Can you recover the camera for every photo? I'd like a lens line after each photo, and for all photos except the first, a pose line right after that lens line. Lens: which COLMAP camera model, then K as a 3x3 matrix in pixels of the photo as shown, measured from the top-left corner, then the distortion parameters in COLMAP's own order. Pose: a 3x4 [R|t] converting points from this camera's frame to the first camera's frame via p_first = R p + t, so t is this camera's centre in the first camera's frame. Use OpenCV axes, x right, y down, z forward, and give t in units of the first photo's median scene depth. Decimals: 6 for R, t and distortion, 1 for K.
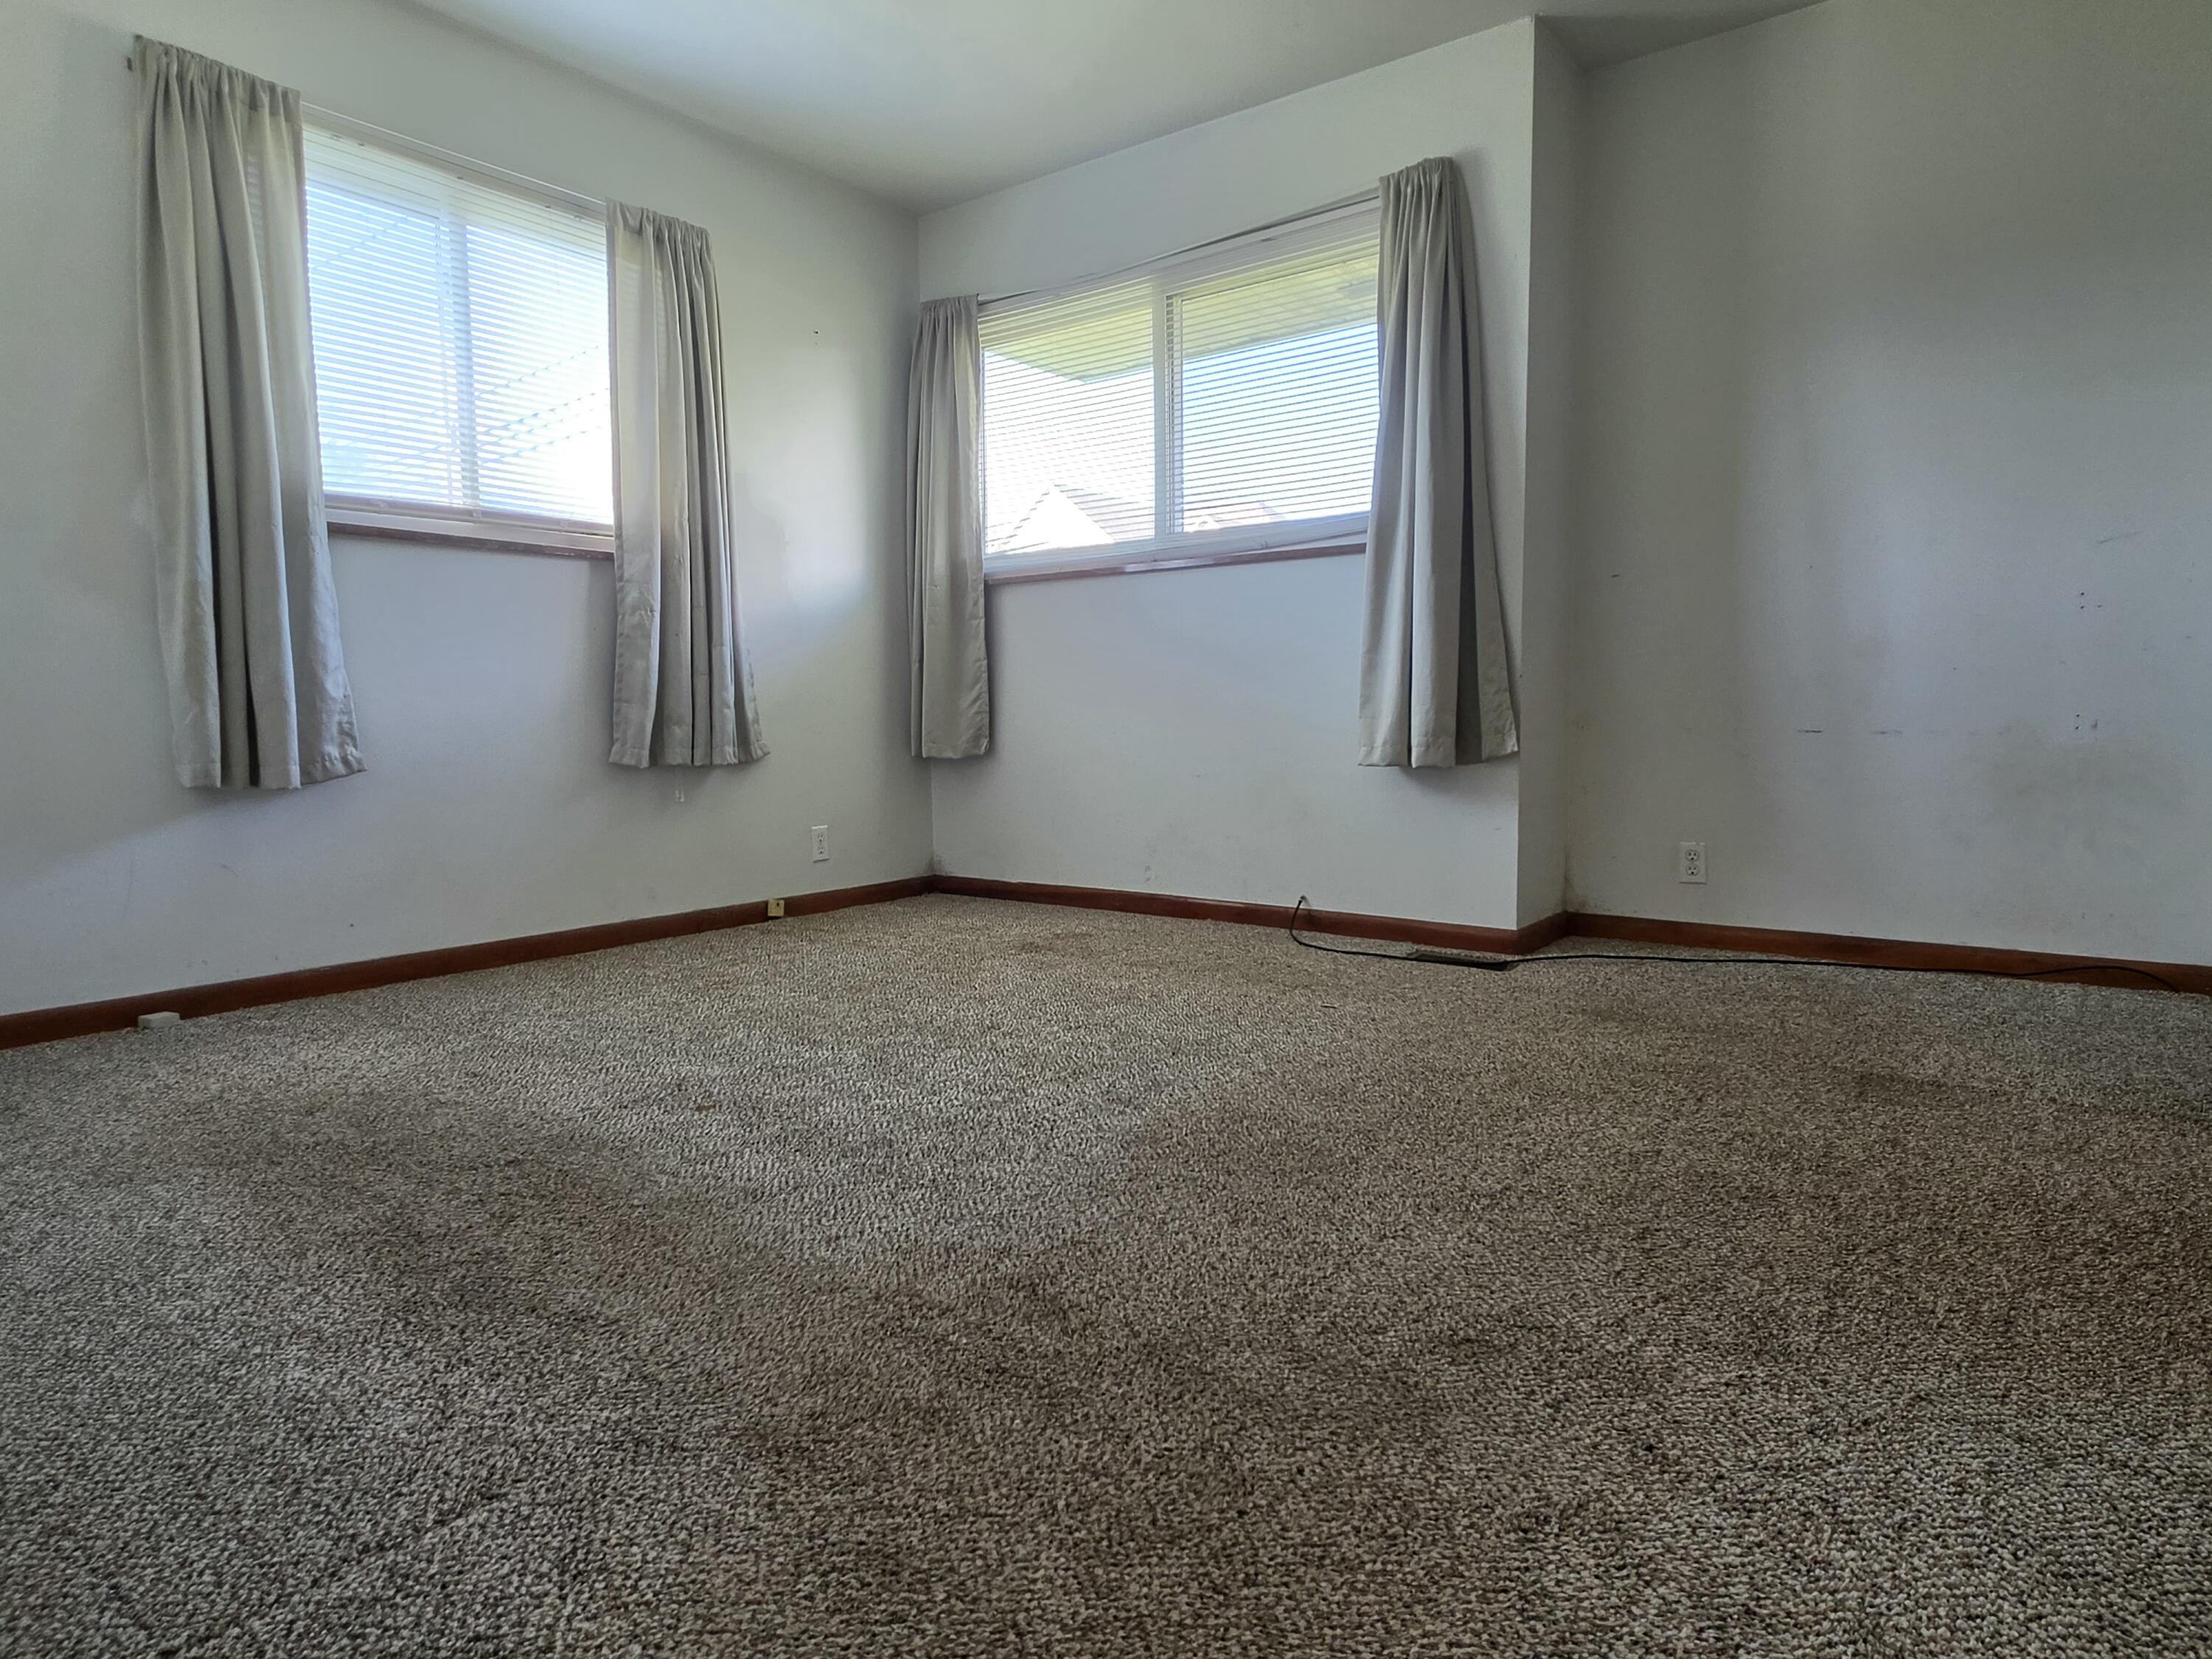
lens RADIAL K [[1282.6, 0, 1096.4], [0, 1282.6, 833.9], [0, 0, 1]] dist [-0.008643, 0.003899]
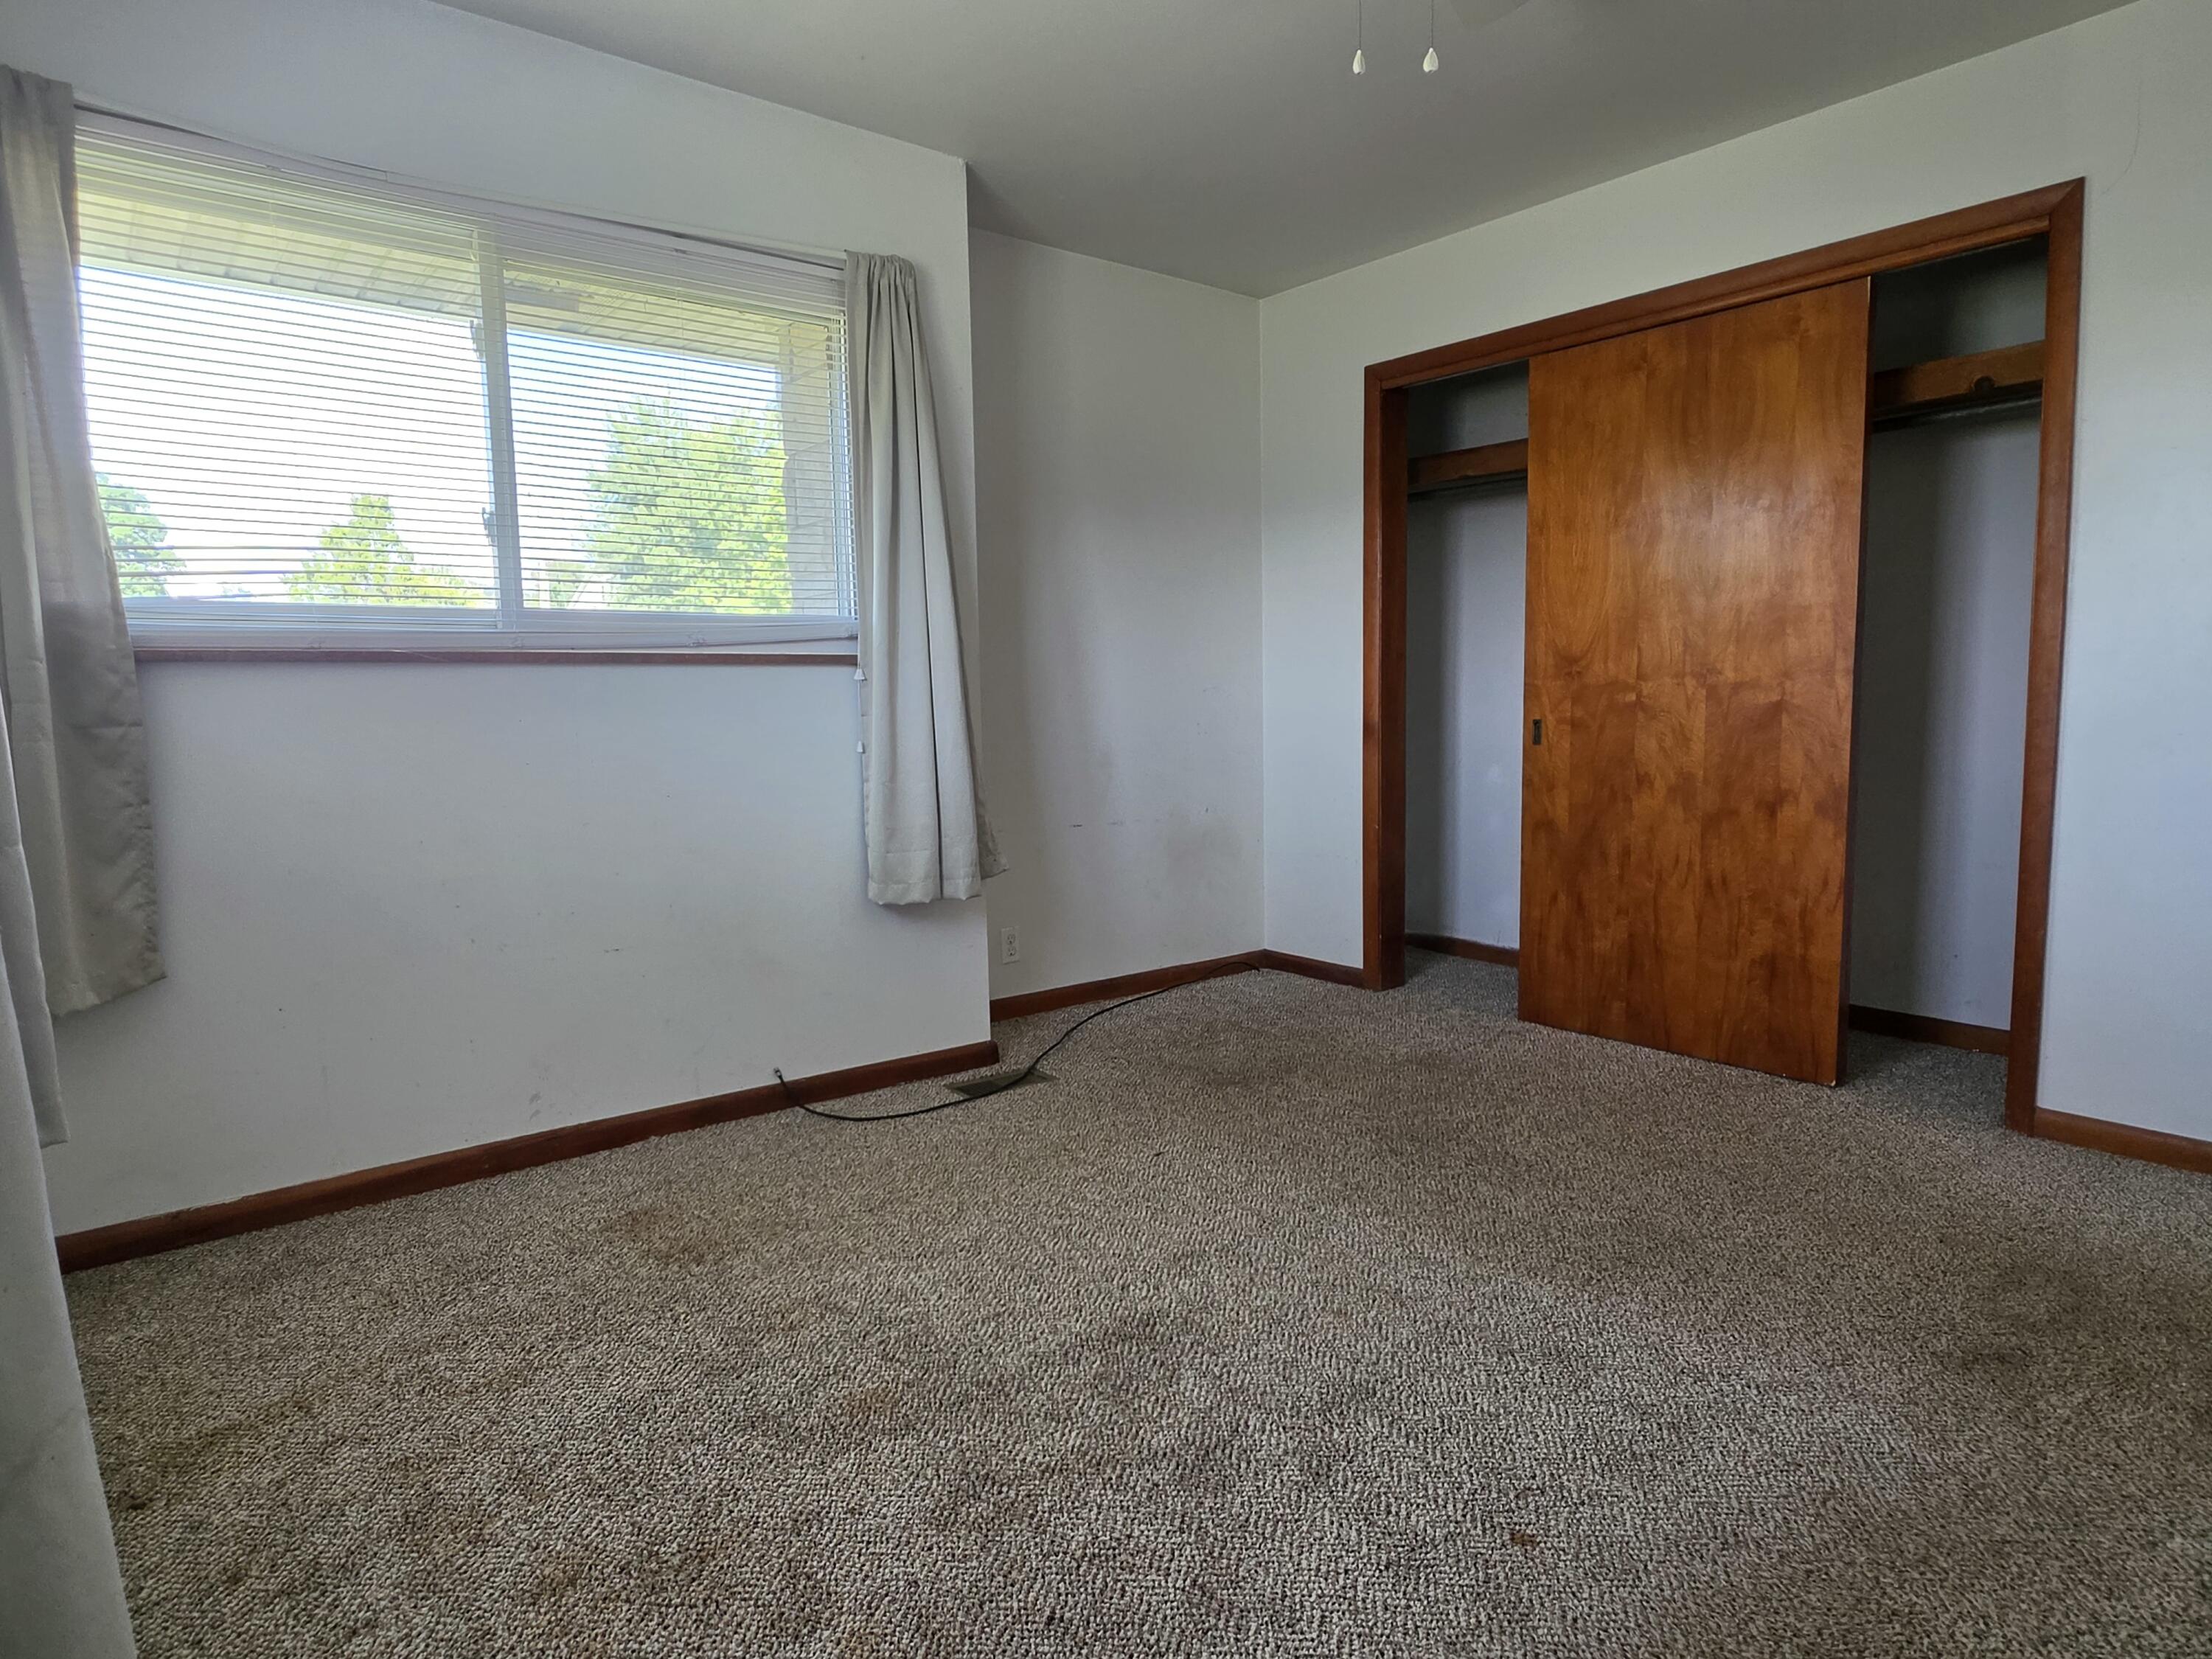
lens RADIAL K [[1282.6, 0, 1099.6], [0, 1282.6, 830.8], [0, 0, 1]] dist [-0.008643, 0.003899]
pose [[0.246852, -0.093822, 0.964501, -0.535952], [0.105932, 0.991950, 0.069380, -0.130540], [-0.963246, 0.085045, 0.254803, 0.540767]]
